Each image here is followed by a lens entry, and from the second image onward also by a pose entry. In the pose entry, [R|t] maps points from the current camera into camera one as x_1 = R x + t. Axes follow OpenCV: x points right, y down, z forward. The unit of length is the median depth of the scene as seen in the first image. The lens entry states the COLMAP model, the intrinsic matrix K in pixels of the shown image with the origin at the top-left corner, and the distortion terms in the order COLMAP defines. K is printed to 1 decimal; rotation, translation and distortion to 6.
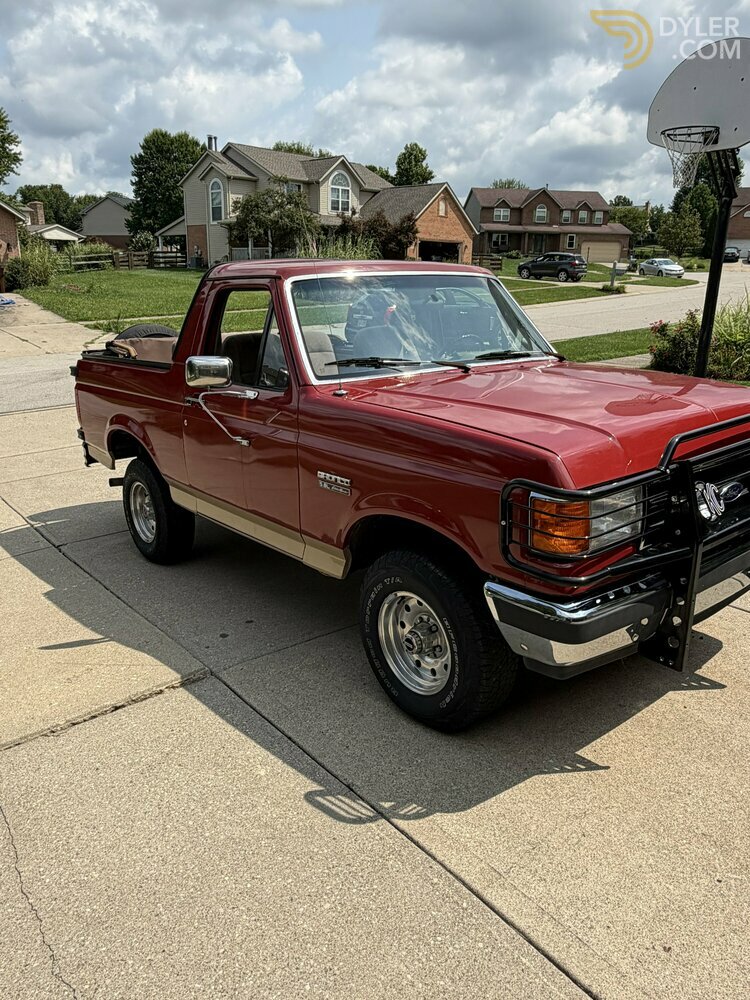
lens RADIAL K [[732.4, 0, 375.0], [0, 732.4, 500.0], [0, 0, 1]] dist [0.003768, 0.001469]
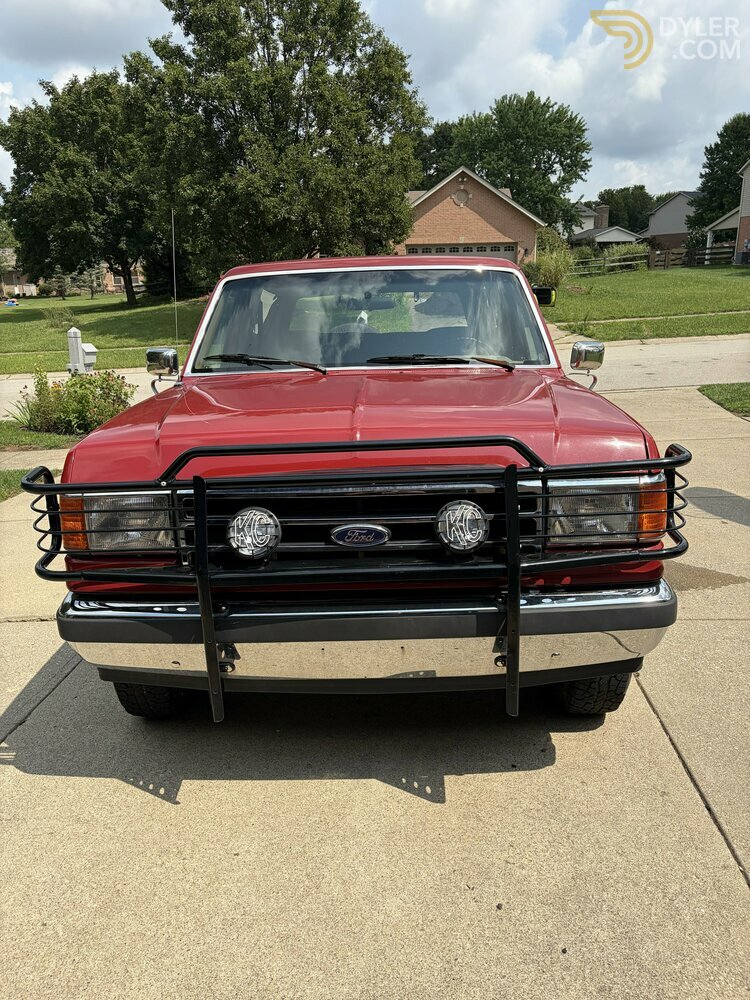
lens RADIAL K [[754.1, 0, 371.0], [0, 754.1, 503.0], [0, 0, 1]] dist [0.048015, -0.059957]
pose [[0.752570, 0.160632, -0.638620, 0.050880], [-0.165266, 0.984826, 0.052959, -0.004613], [0.637437, 0.065687, 0.767698, 0.019442]]
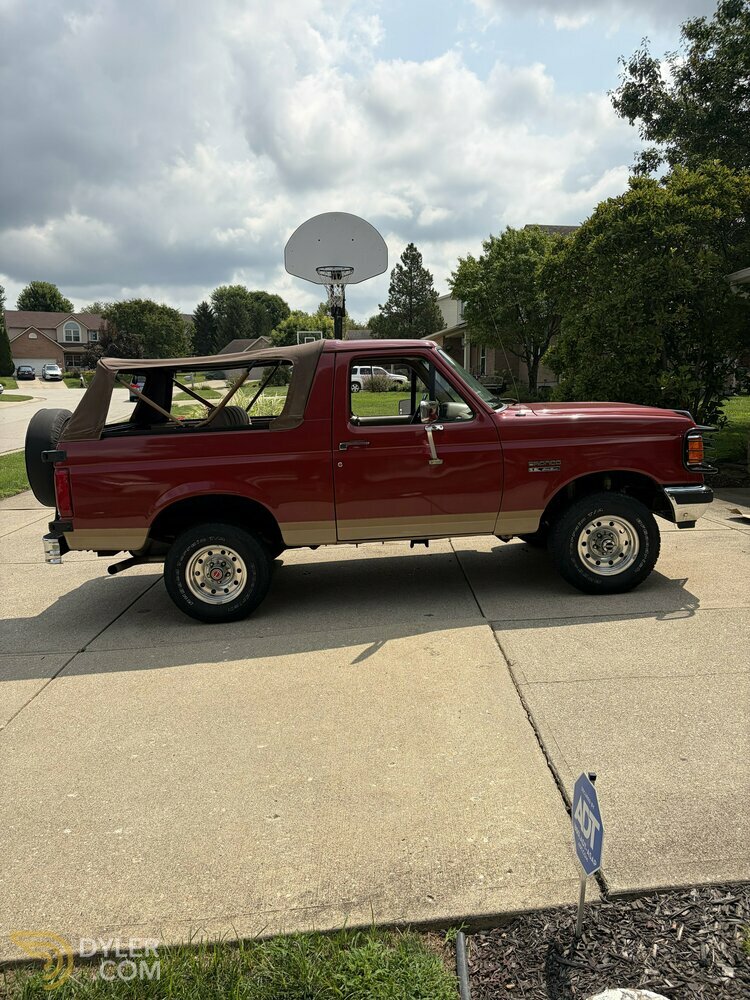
lens RADIAL K [[759.8, 0, 375.0], [0, 759.8, 500.0], [0, 0, 1]] dist [0.049446, -0.063813]
pose [[0.613705, -0.124537, 0.779652, -0.086649], [0.248961, 0.967628, -0.041407, 0.001384], [-0.749256, 0.219514, 0.624843, 0.013517]]
